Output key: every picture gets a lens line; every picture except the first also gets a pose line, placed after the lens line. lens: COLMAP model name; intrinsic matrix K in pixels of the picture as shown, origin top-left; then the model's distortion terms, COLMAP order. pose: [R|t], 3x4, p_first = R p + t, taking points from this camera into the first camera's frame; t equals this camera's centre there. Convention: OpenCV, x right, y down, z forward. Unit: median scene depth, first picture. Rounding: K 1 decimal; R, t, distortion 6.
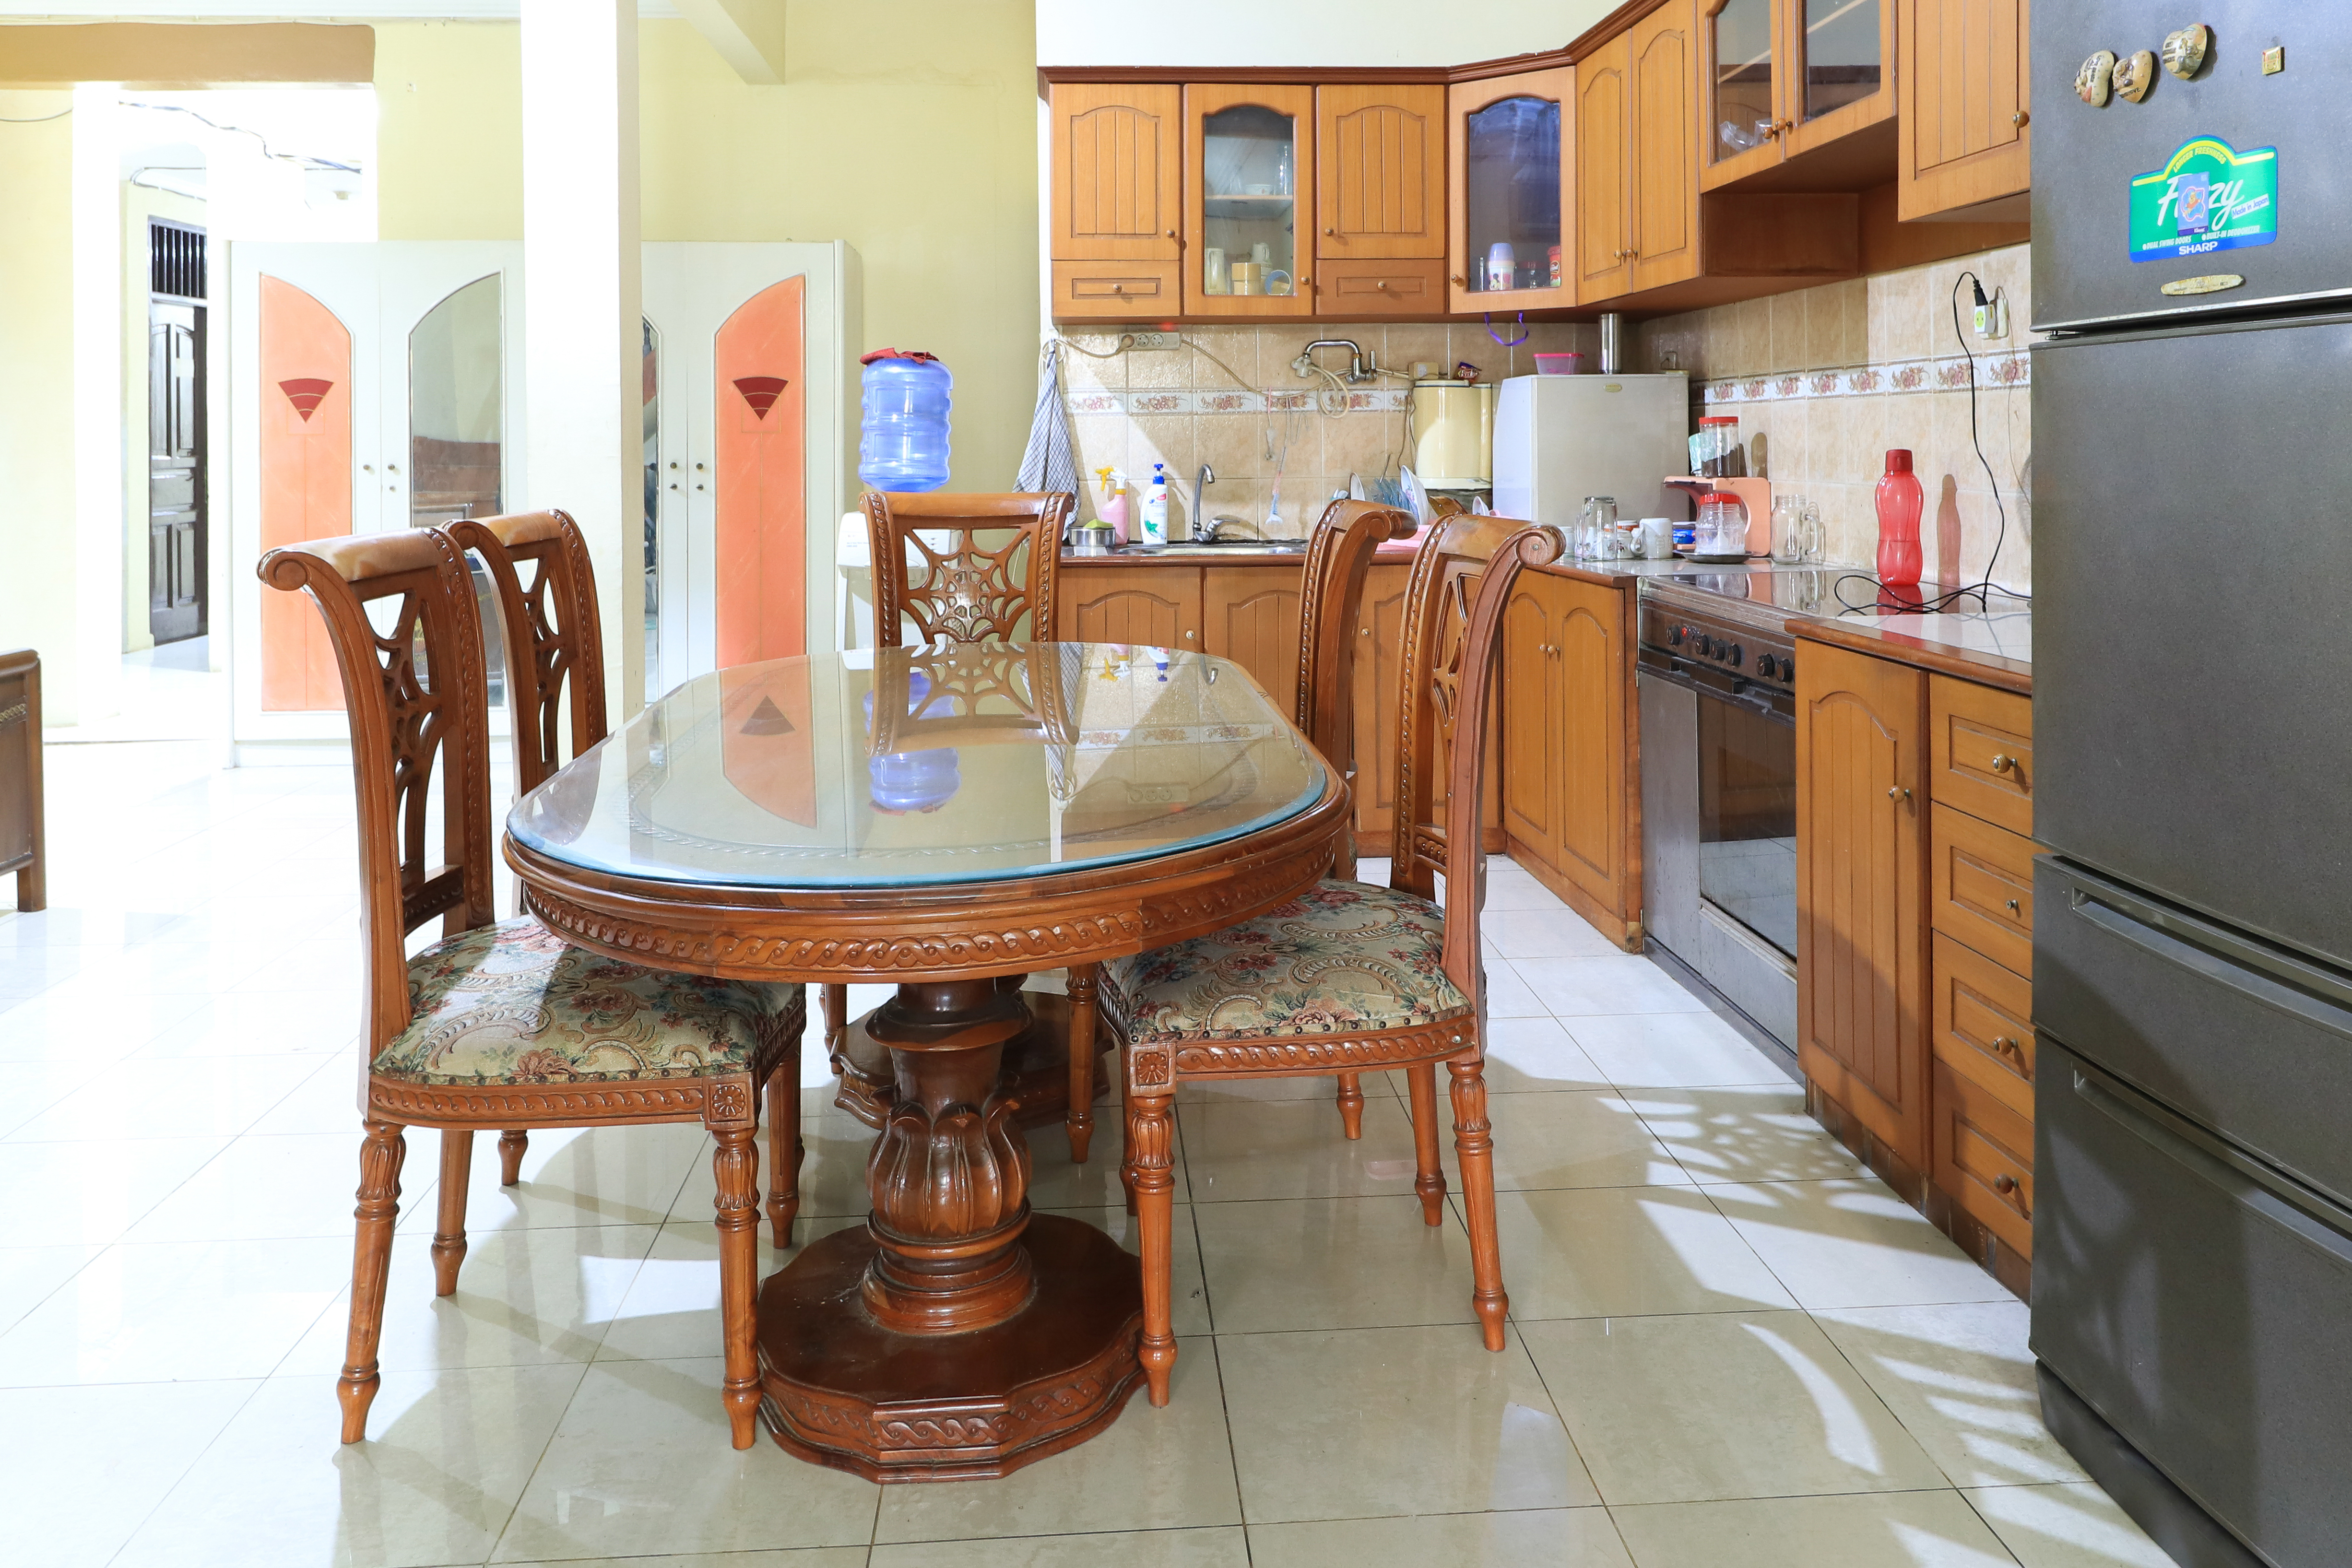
lens RADIAL K [[1647.3, 0, 1174.3], [0, 1647.3, 464.1], [0, 0, 1]] dist [0.034367, -0.060773]
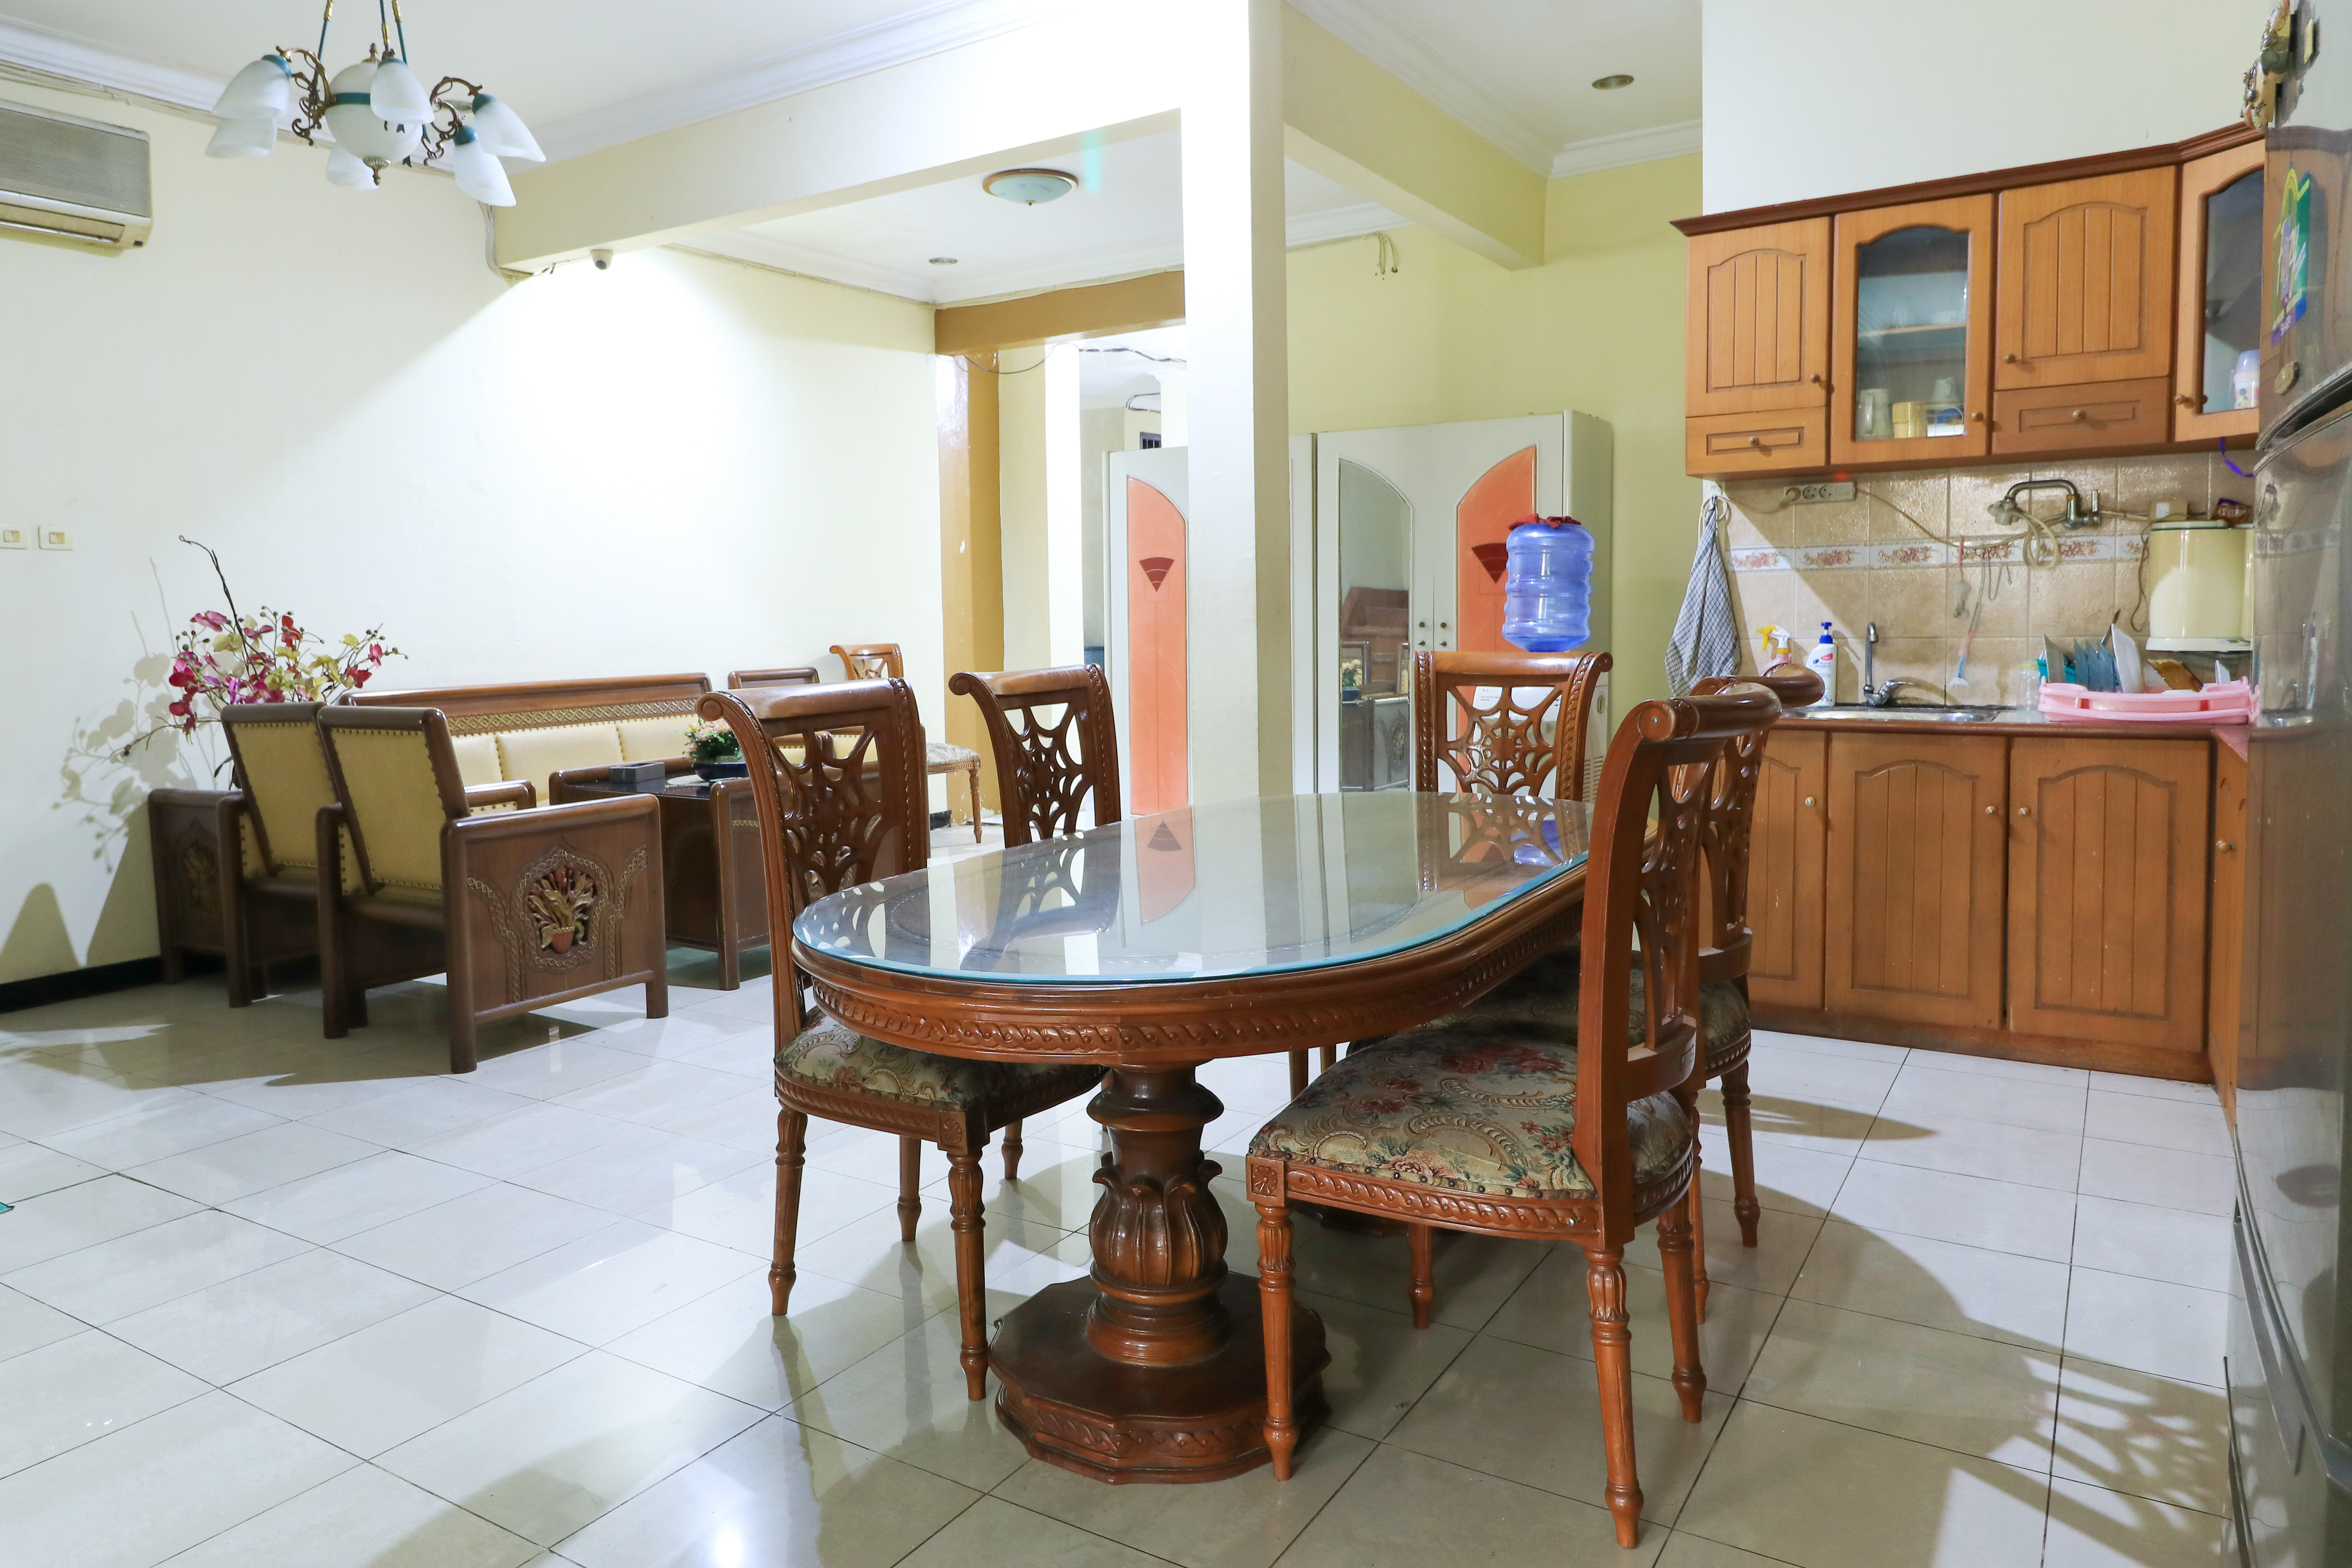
lens RADIAL K [[1519.7, 0, 1172.5], [0, 1519.7, 719.7], [0, 0, 1]] dist [-0.001202, -0.002065]
pose [[0.806014, 0.034169, -0.590909, 0.222129], [0.004637, 0.997937, 0.064029, -0.002111], [0.591878, -0.054348, 0.804193, 0.071402]]
